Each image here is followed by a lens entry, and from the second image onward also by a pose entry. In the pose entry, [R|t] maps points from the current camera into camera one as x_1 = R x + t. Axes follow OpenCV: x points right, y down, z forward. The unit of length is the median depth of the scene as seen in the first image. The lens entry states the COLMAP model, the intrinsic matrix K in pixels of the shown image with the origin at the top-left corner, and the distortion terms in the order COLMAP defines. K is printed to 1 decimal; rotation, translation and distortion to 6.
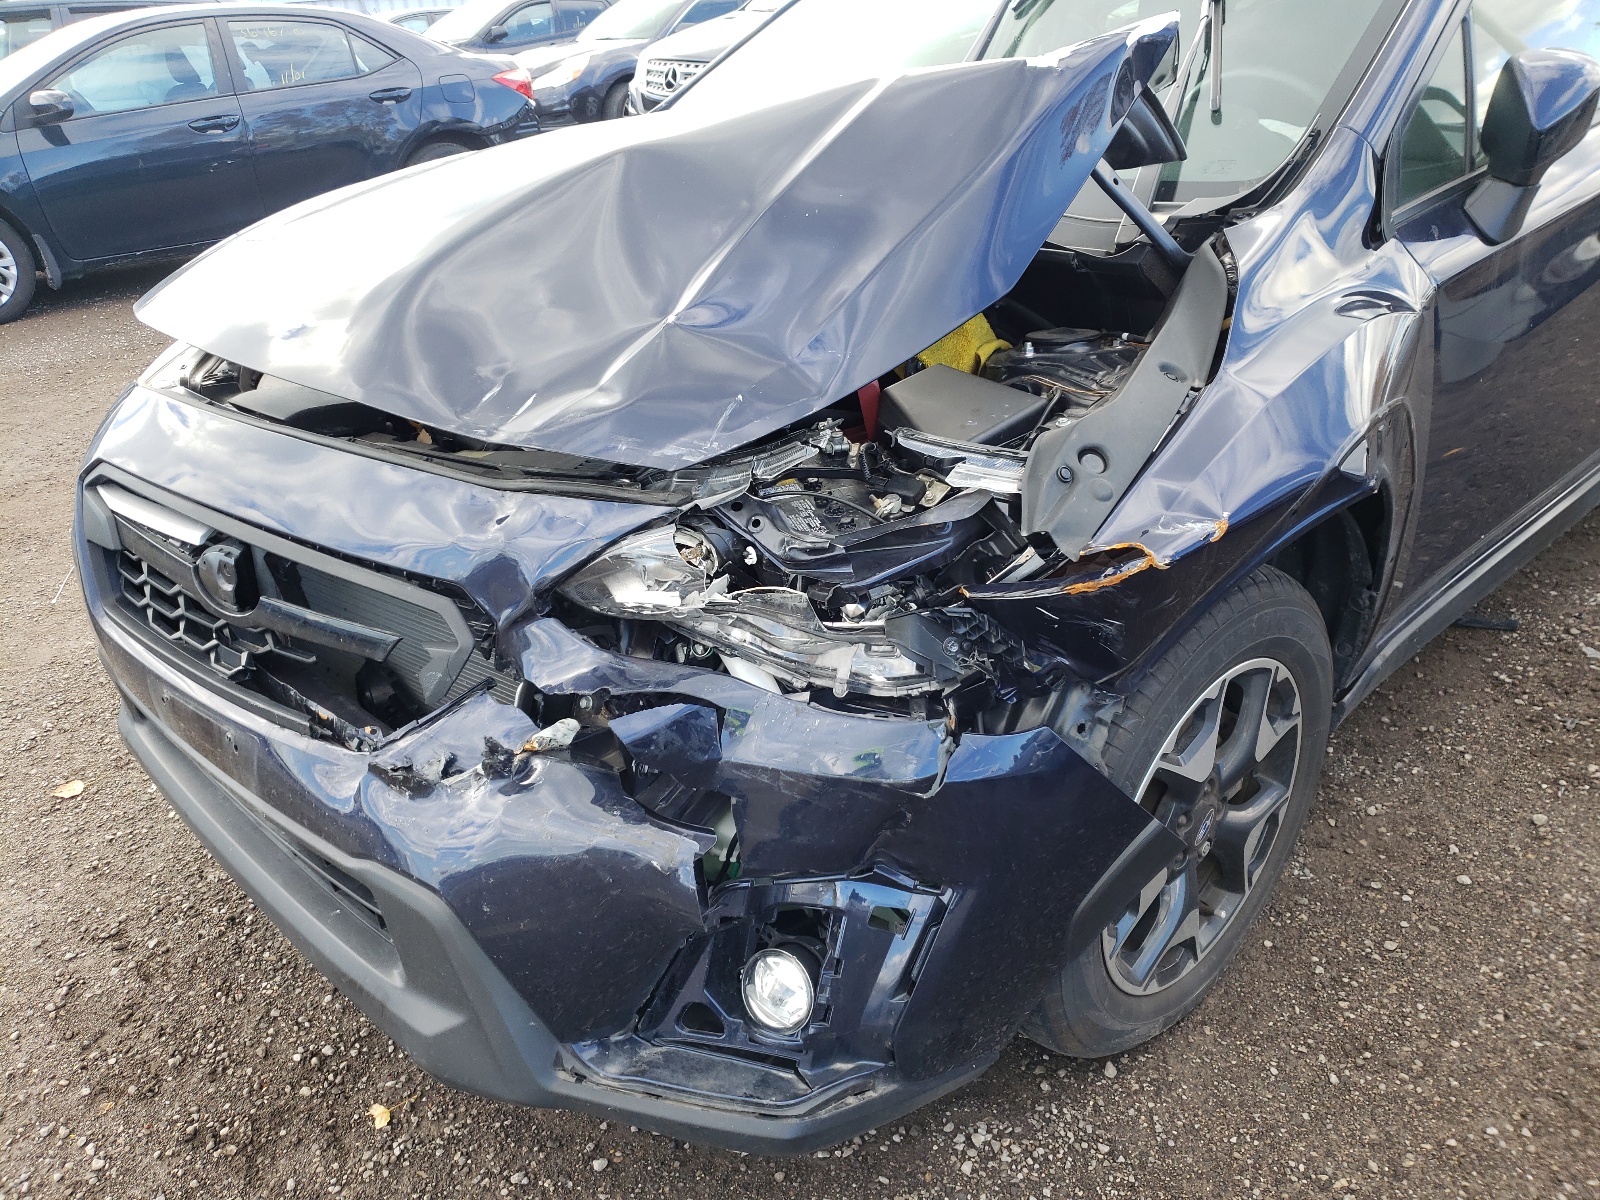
lens RADIAL K [[1246.1, 0, 800.3], [0, 1246.1, 594.1], [0, 0, 1]] dist [0.008416, 0.037576]
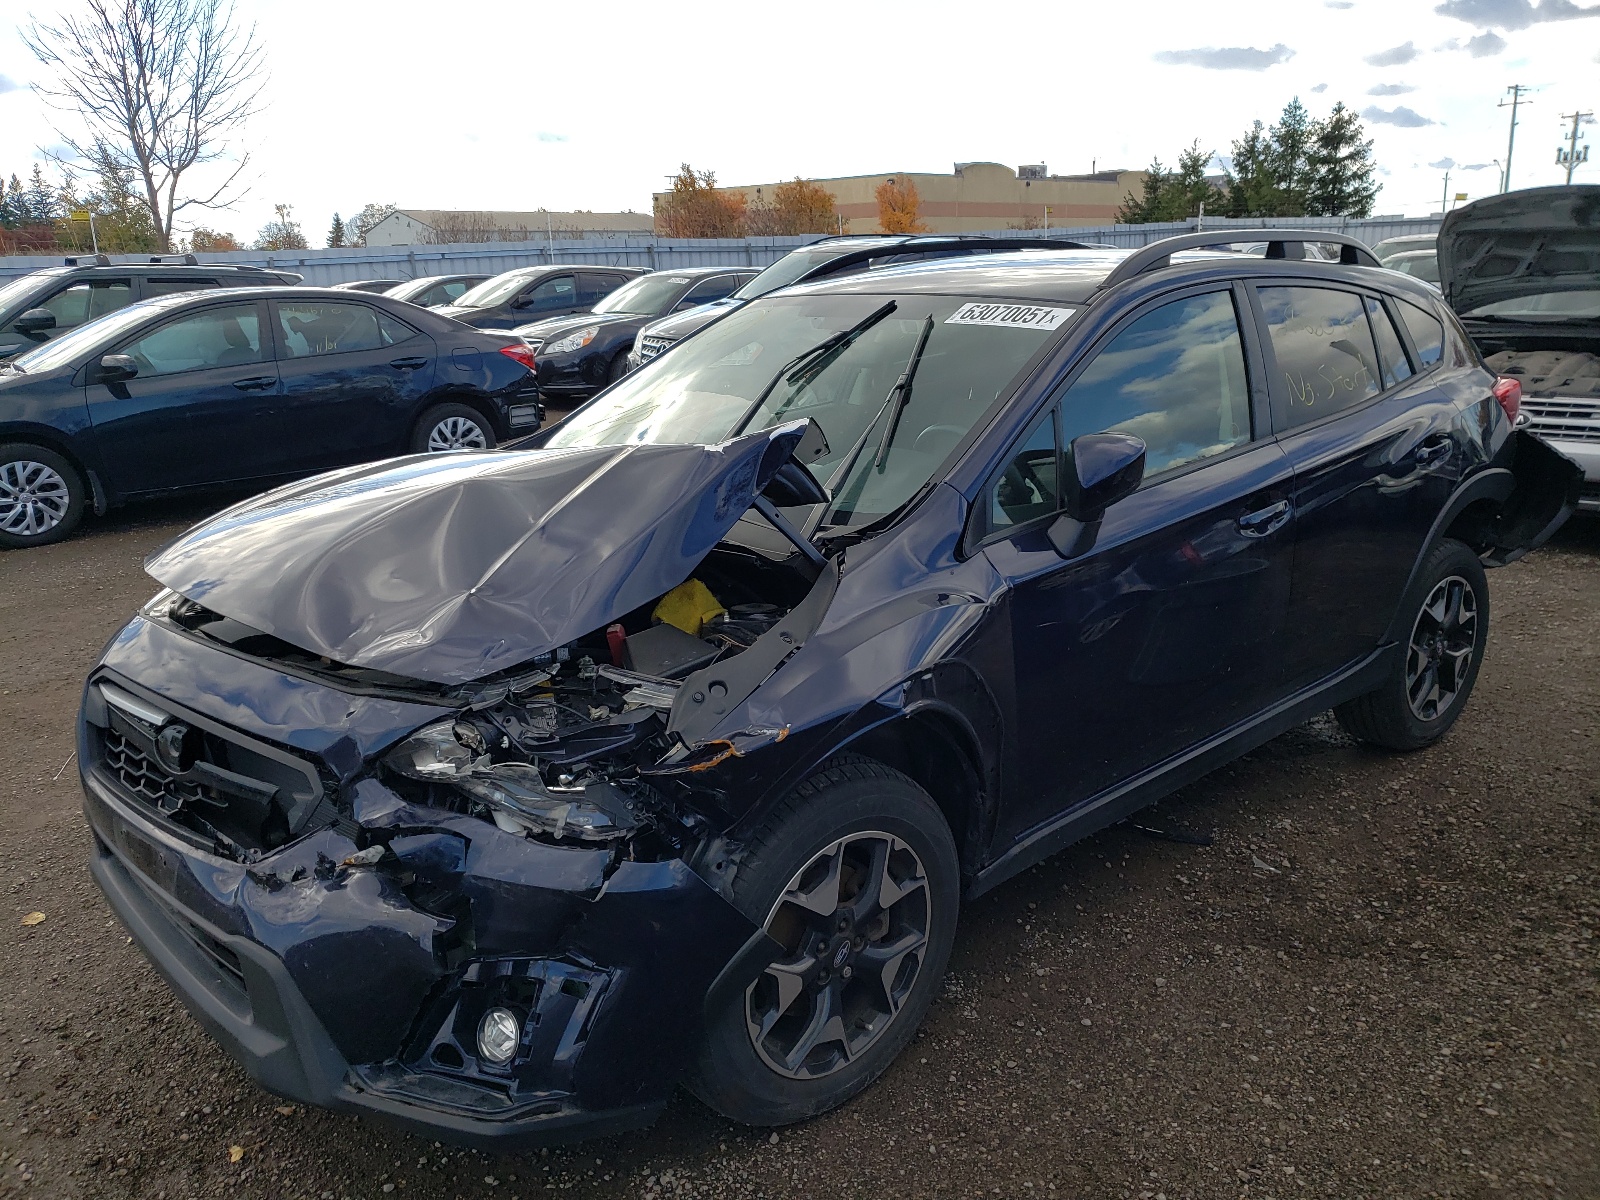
lens RADIAL K [[1246.1, 0, 800.3], [0, 1246.1, 594.1], [0, 0, 1]] dist [0.008416, 0.037576]
pose [[0.999126, 0.039639, -0.013295, 0.295179], [-0.041407, 0.982150, -0.183485, 0.050365], [0.005784, 0.183875, 0.982933, -0.490239]]
